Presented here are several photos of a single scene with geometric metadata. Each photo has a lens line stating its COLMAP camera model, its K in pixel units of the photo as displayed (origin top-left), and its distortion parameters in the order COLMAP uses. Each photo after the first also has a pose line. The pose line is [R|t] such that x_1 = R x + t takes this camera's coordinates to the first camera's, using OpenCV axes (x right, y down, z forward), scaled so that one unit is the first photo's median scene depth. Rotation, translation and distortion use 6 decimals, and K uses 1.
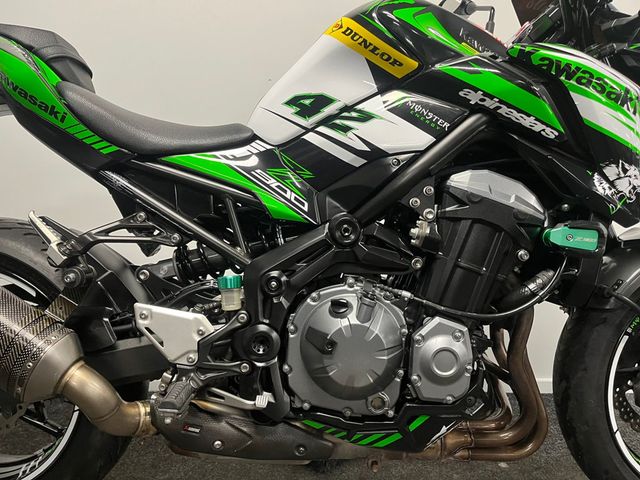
lens RADIAL K [[496.3, 0, 320.0], [0, 496.3, 240.0], [0, 0, 1]] dist [0.023151, -0.005516]
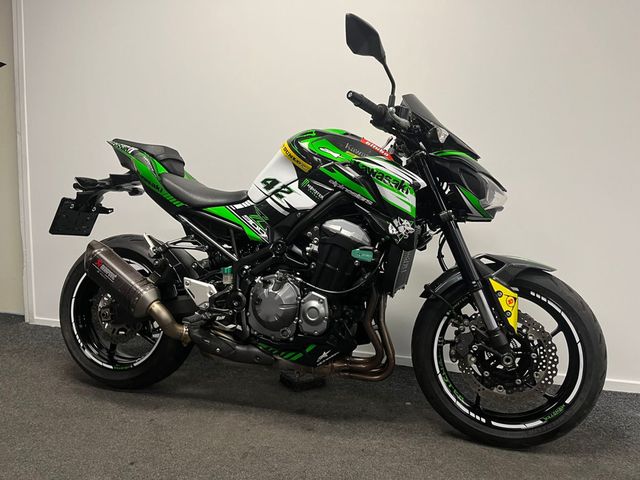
lens RADIAL K [[496.3, 0, 320.0], [0, 496.3, 240.0], [0, 0, 1]] dist [0.023151, -0.005516]
pose [[0.956986, 0.036315, -0.287852, 0.786095], [-0.050131, 0.997910, -0.040772, 0.025141], [0.285770, 0.053449, 0.956807, -0.870838]]
